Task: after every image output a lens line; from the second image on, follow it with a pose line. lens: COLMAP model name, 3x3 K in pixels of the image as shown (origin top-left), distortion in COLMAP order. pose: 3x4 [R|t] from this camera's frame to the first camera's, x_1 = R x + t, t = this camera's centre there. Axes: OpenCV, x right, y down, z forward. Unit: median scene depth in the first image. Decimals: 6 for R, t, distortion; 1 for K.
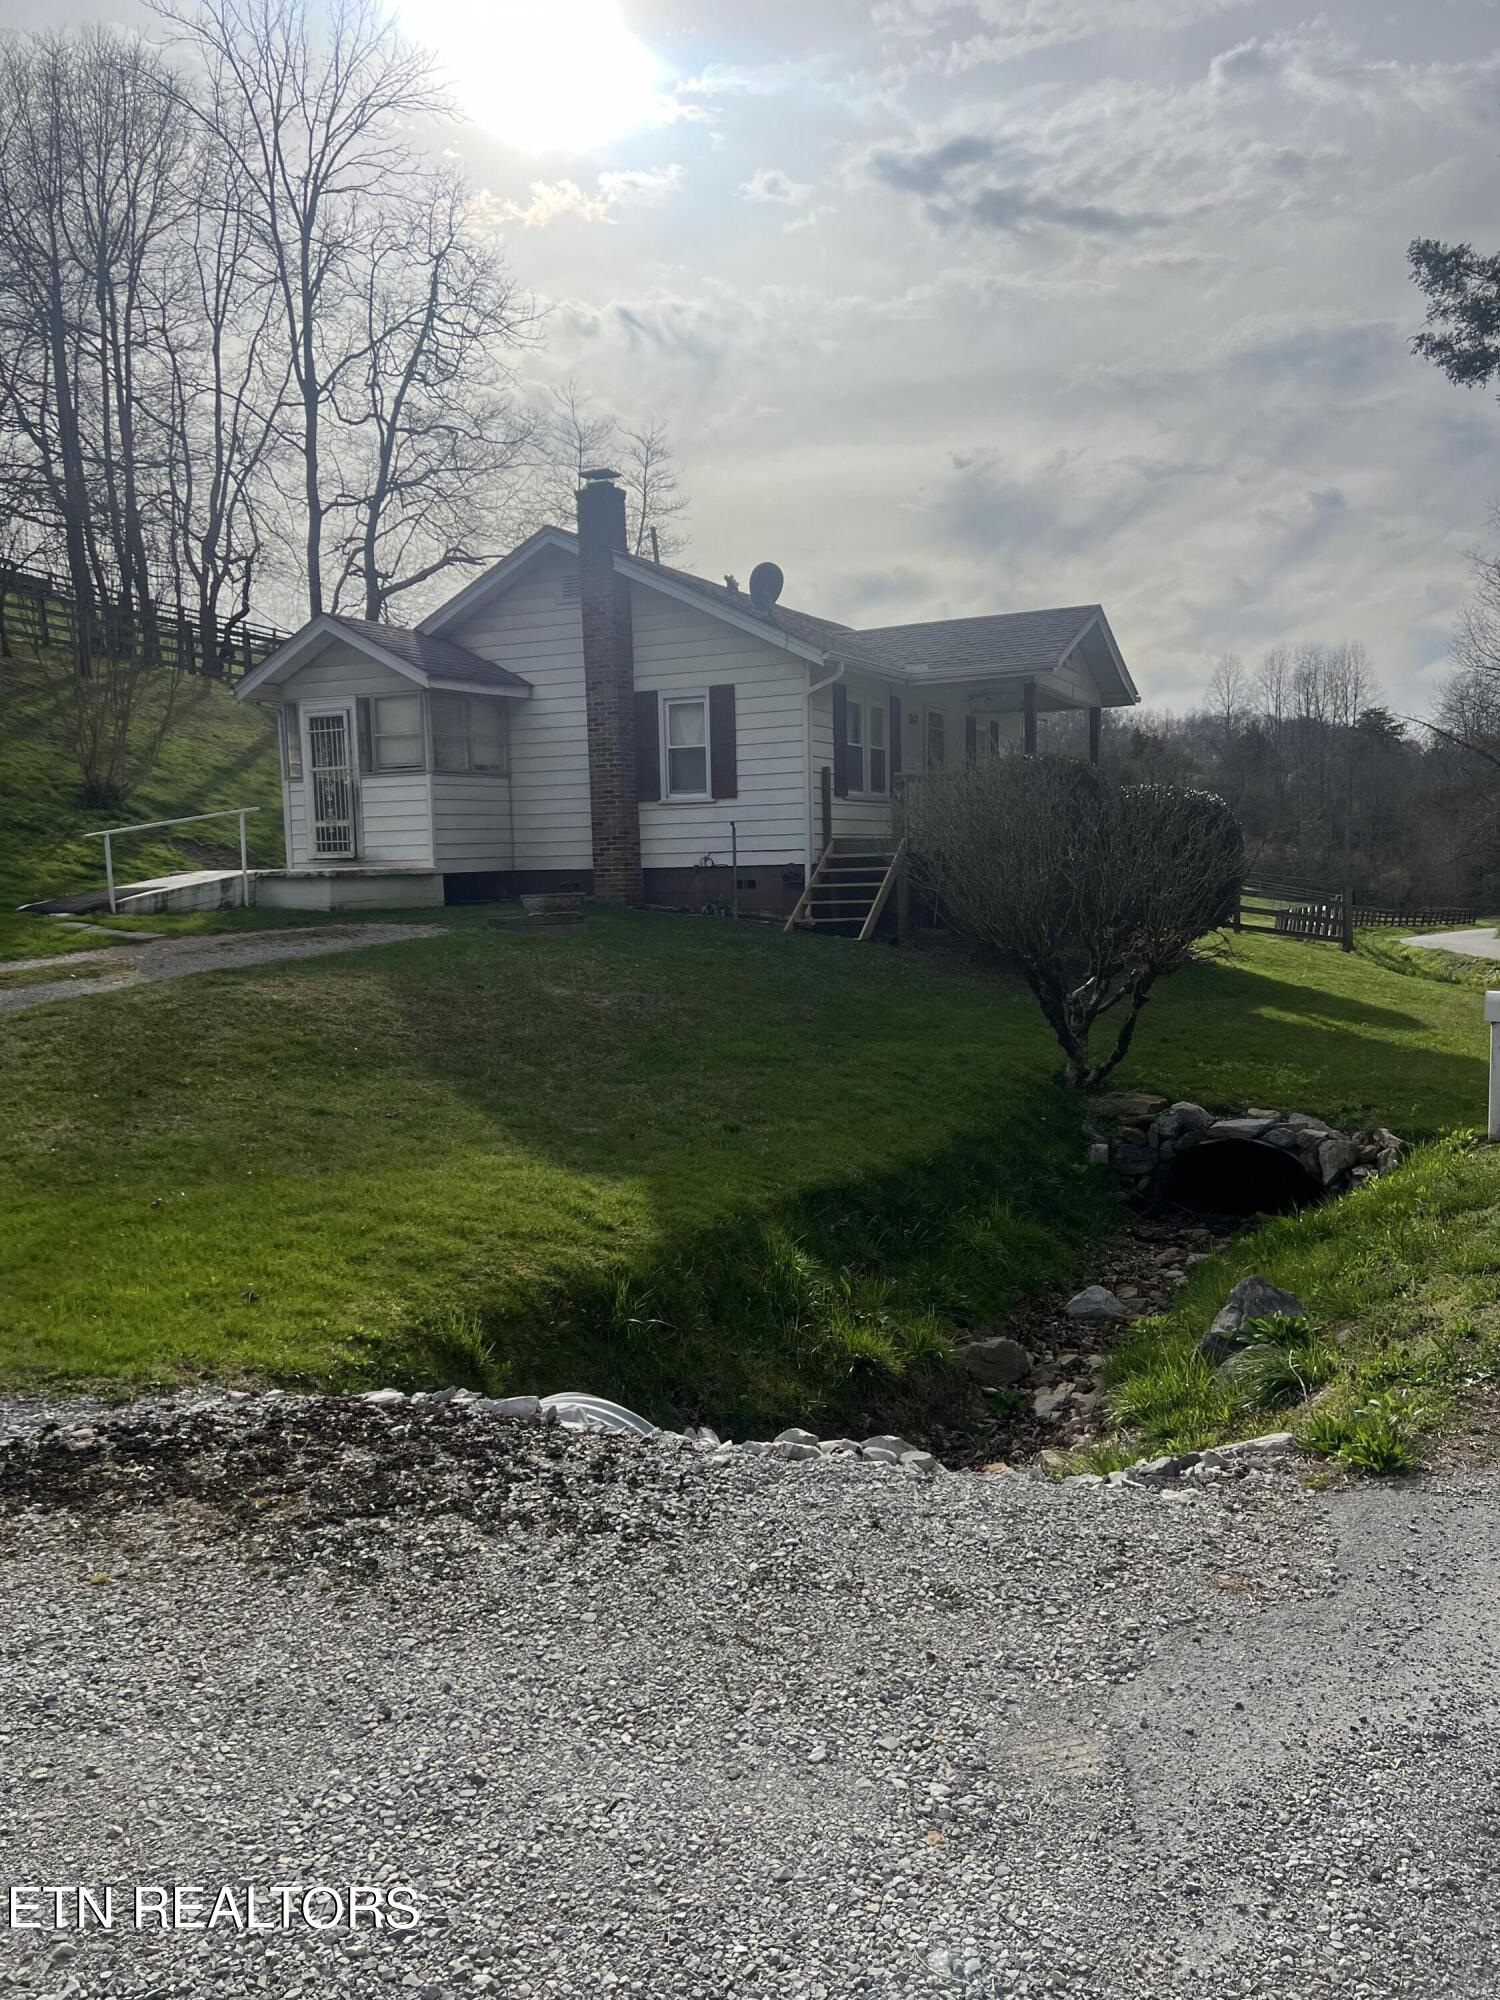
lens RADIAL K [[1507.9, 0, 742.1], [0, 1507.9, 1057.1], [0, 0, 1]] dist [0.029511, -0.005241]
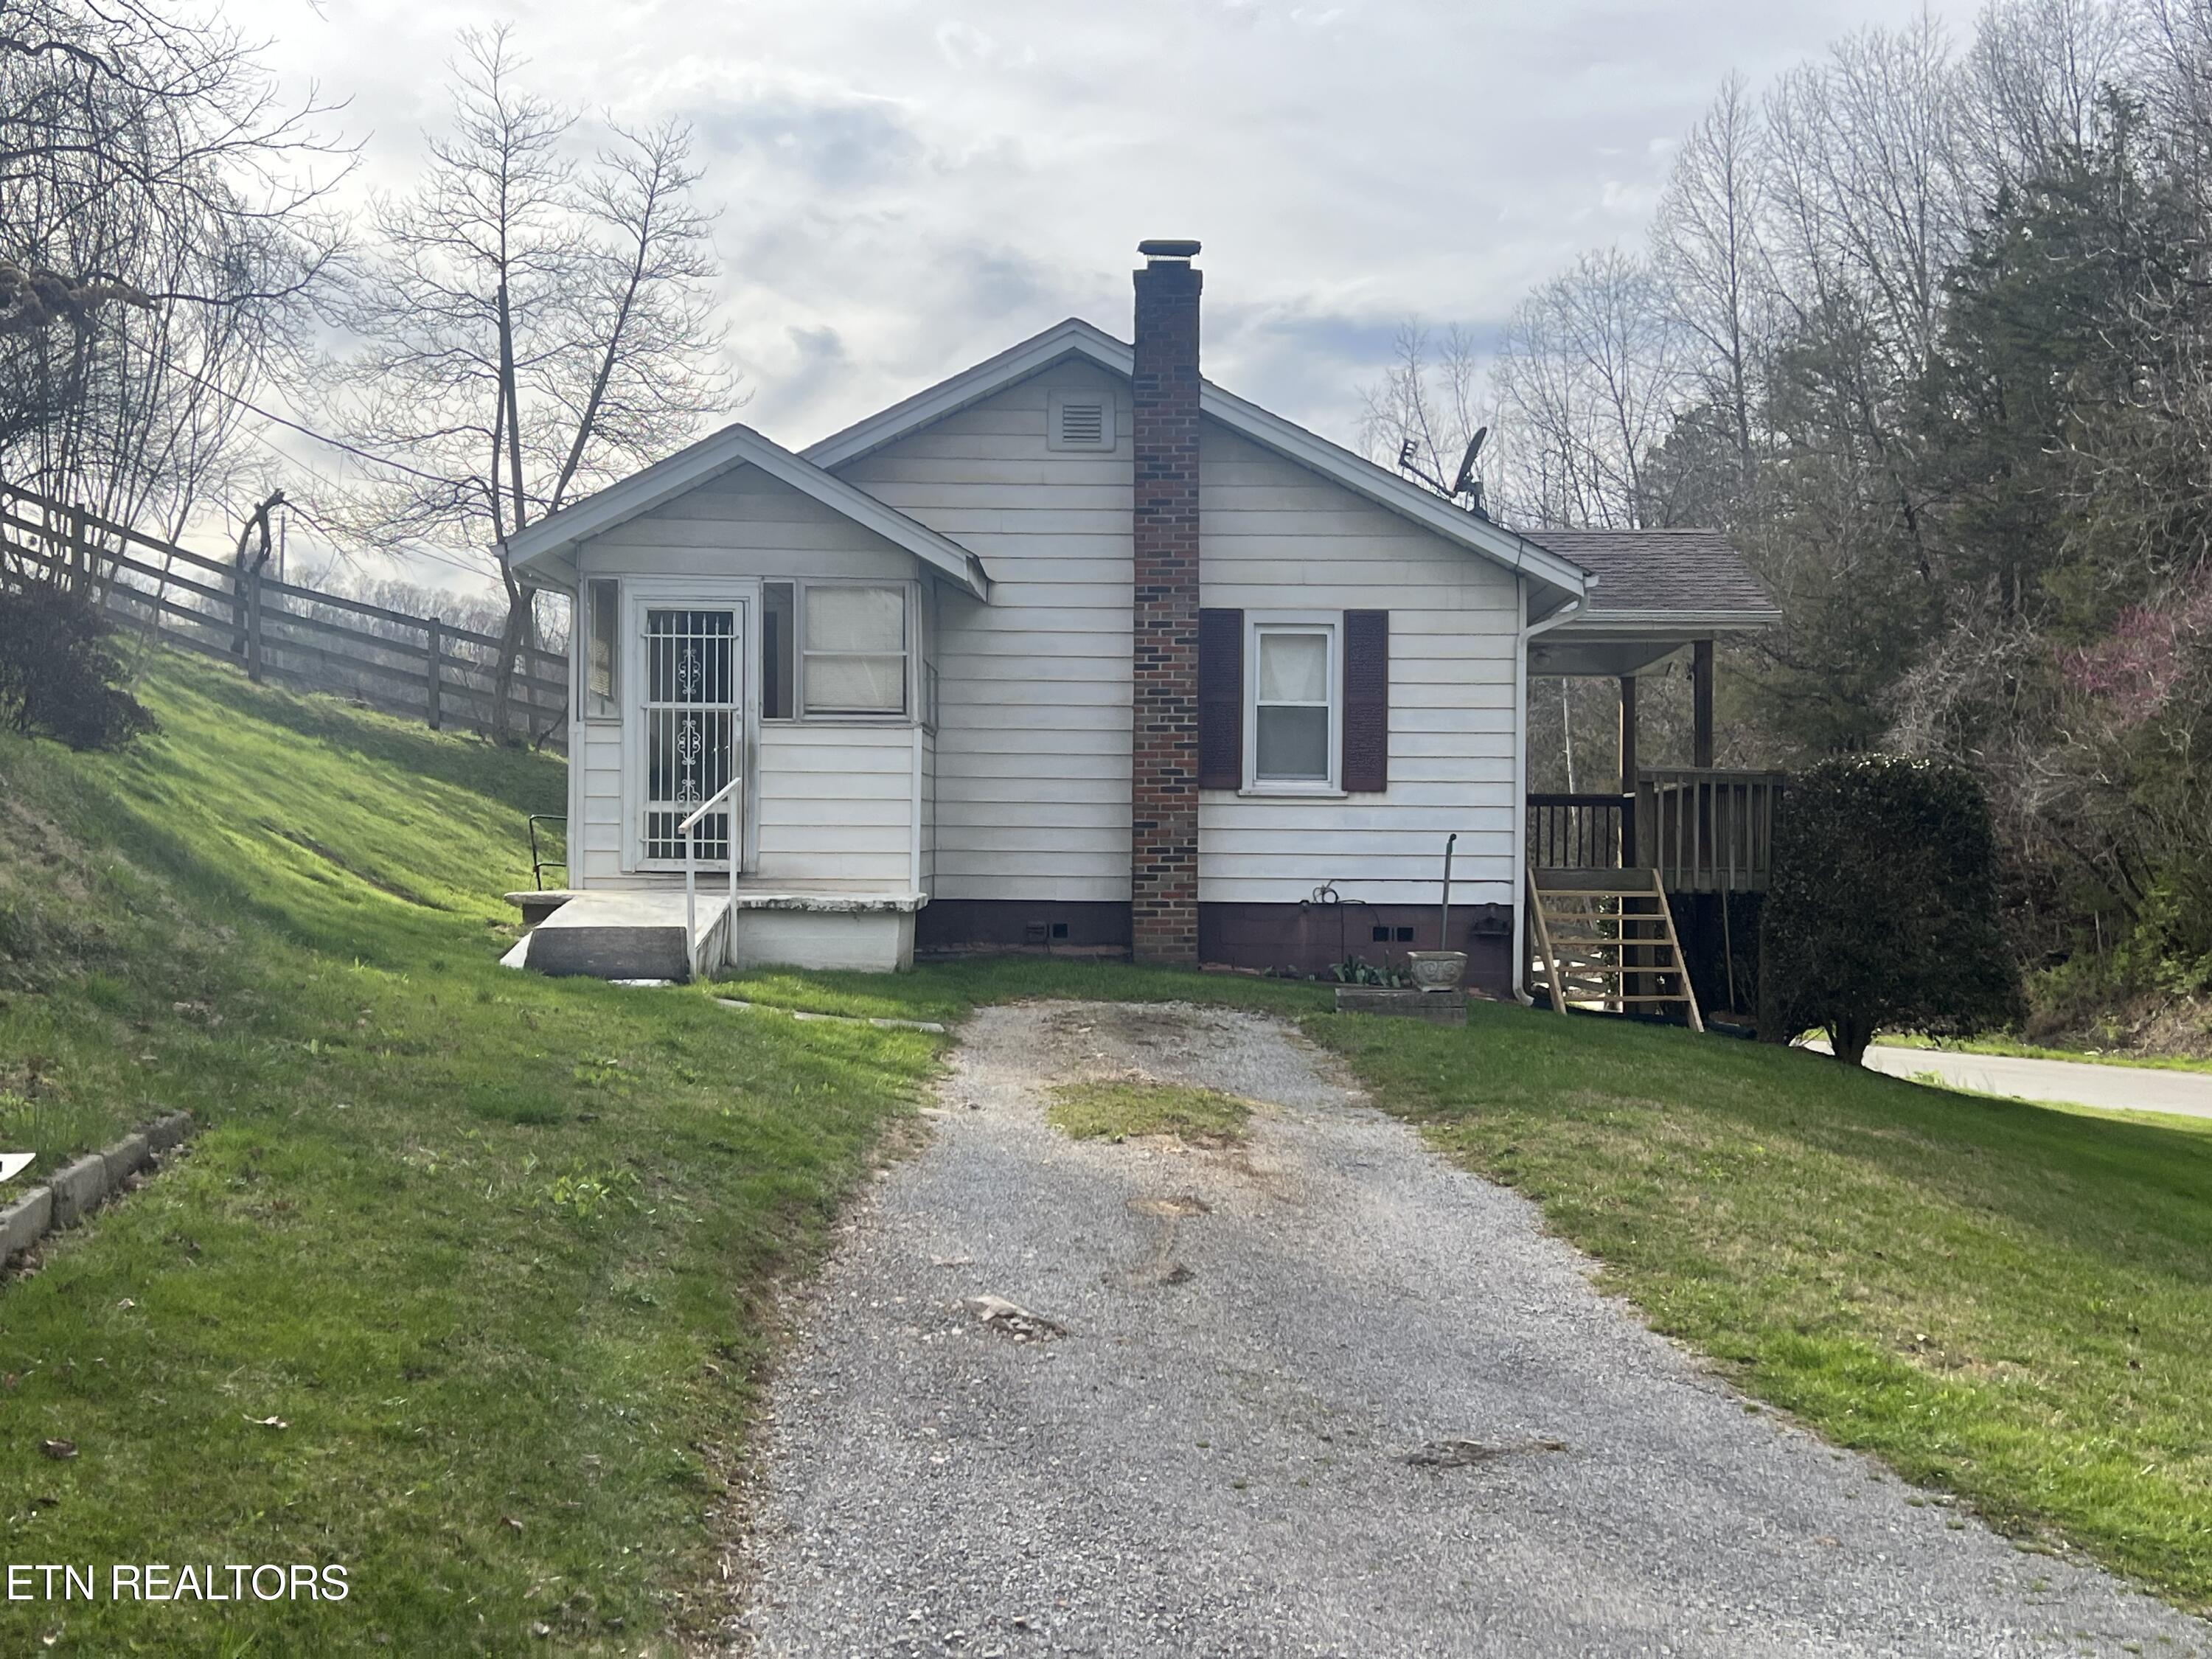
lens RADIAL K [[2516.3, 0, 1108.7], [0, 2516.3, 831.9], [0, 0, 1]] dist [0.101004, 0.000000]
pose [[0.889683, 0.034431, 0.455279, -0.558504], [0.031672, 0.990096, -0.136769, -0.020532], [-0.455479, 0.136101, 0.879781, 0.158997]]
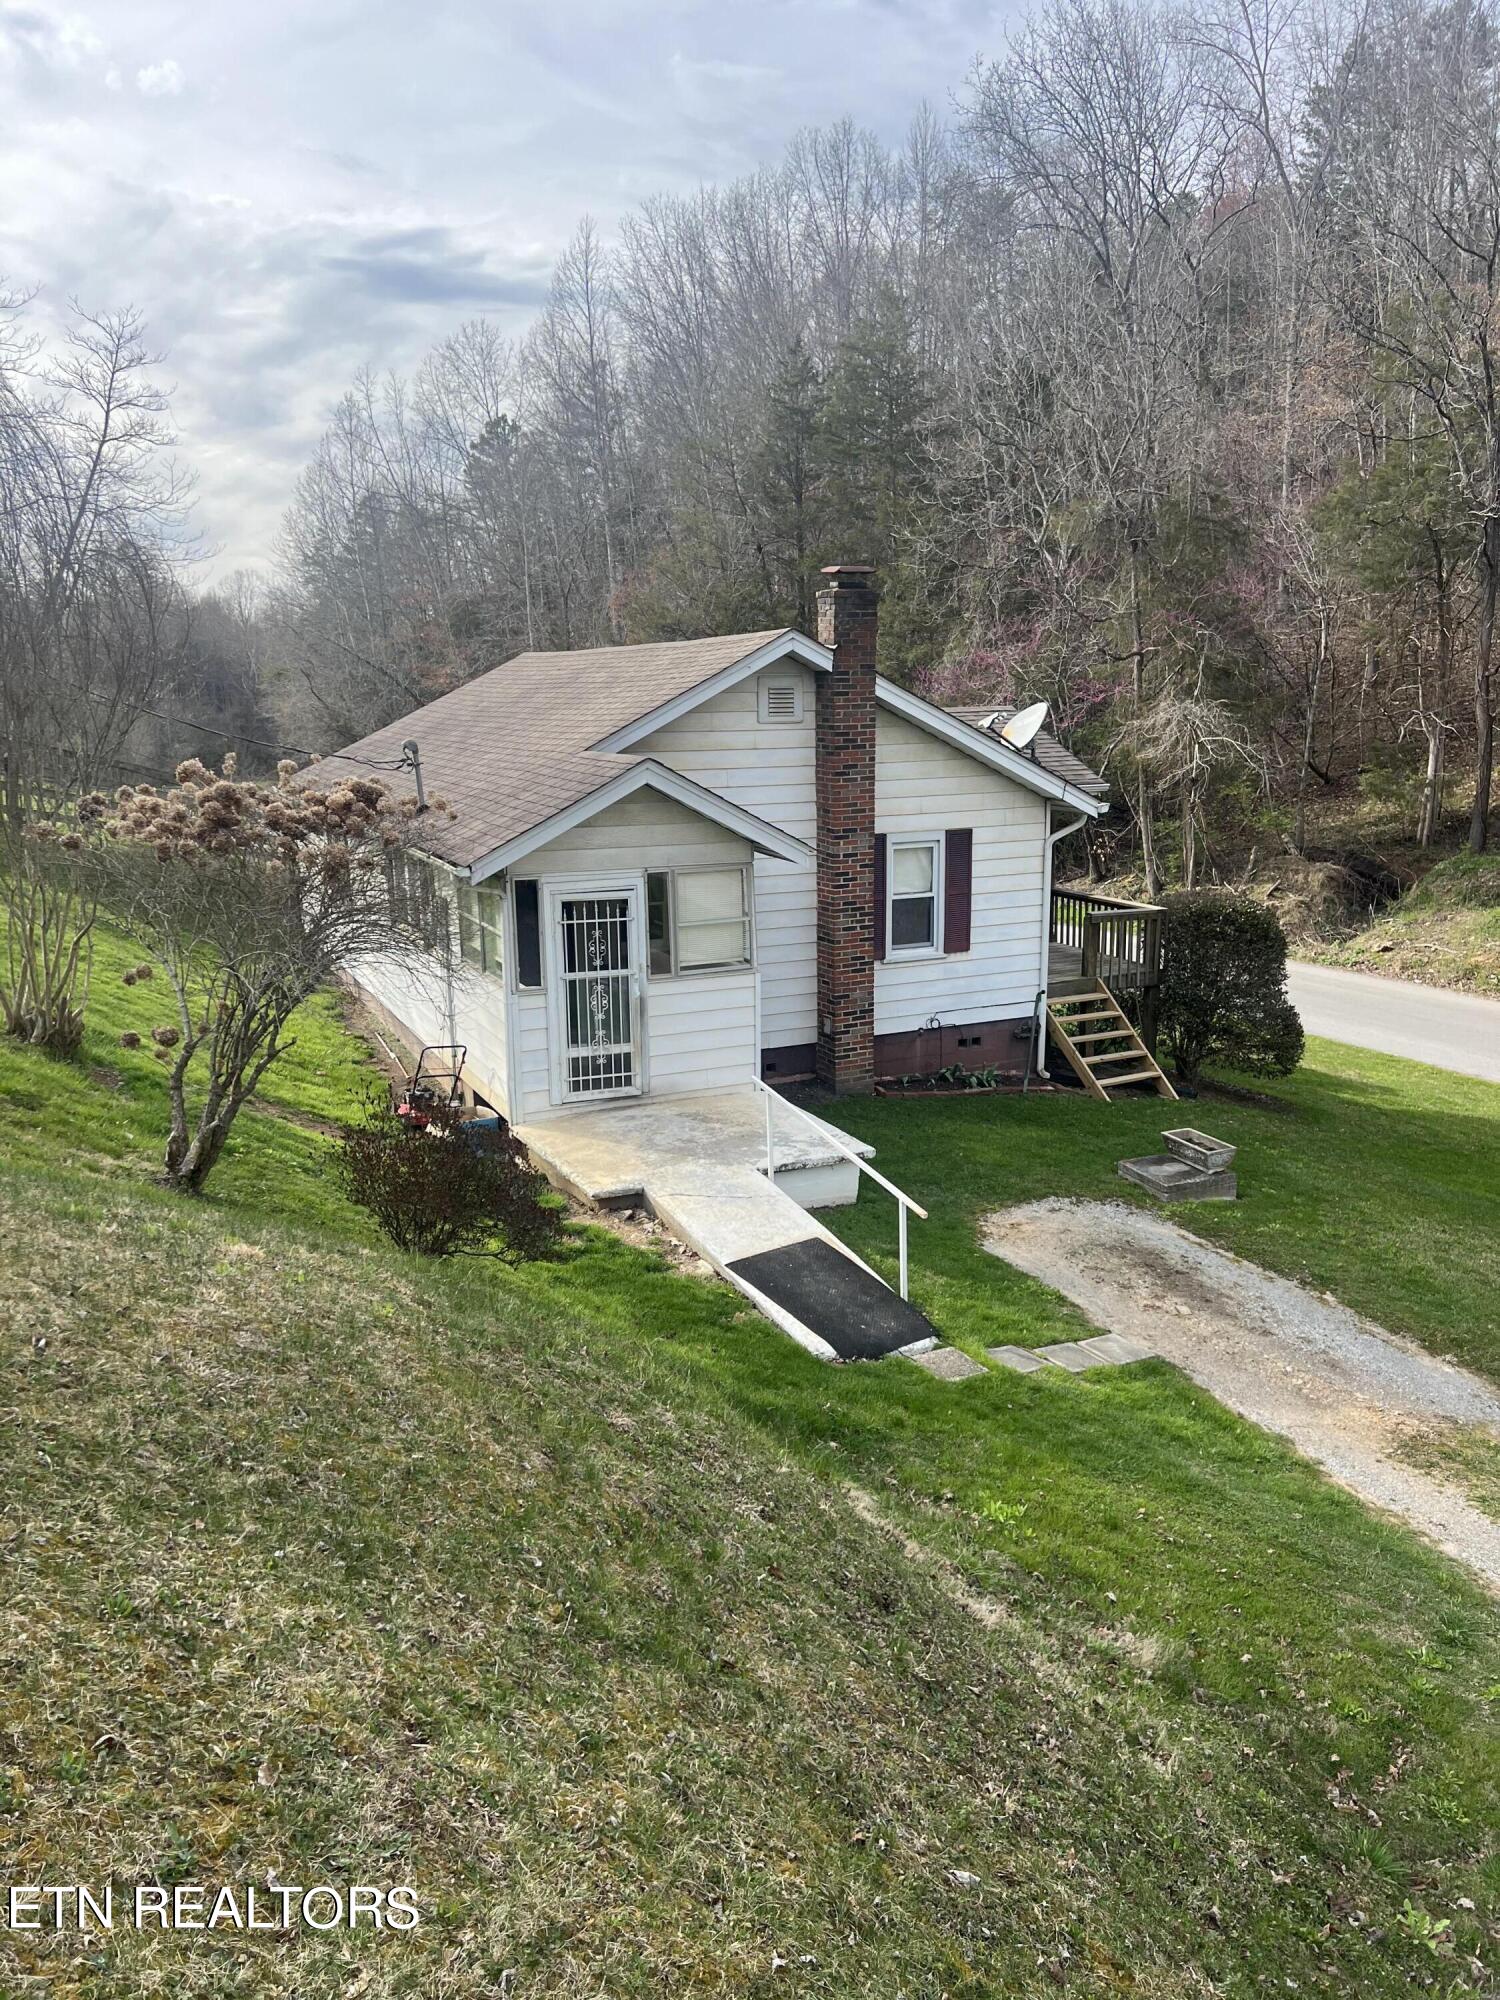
lens RADIAL K [[1507.9, 0, 748.7], [0, 1507.9, 1000.9], [0, 0, 1]] dist [0.029511, -0.005241]
pose [[0.618603, -0.150743, 0.771108, -0.776074], [0.098269, 0.988560, 0.114418, -0.255574], [-0.779534, 0.004997, 0.626339, 0.533077]]
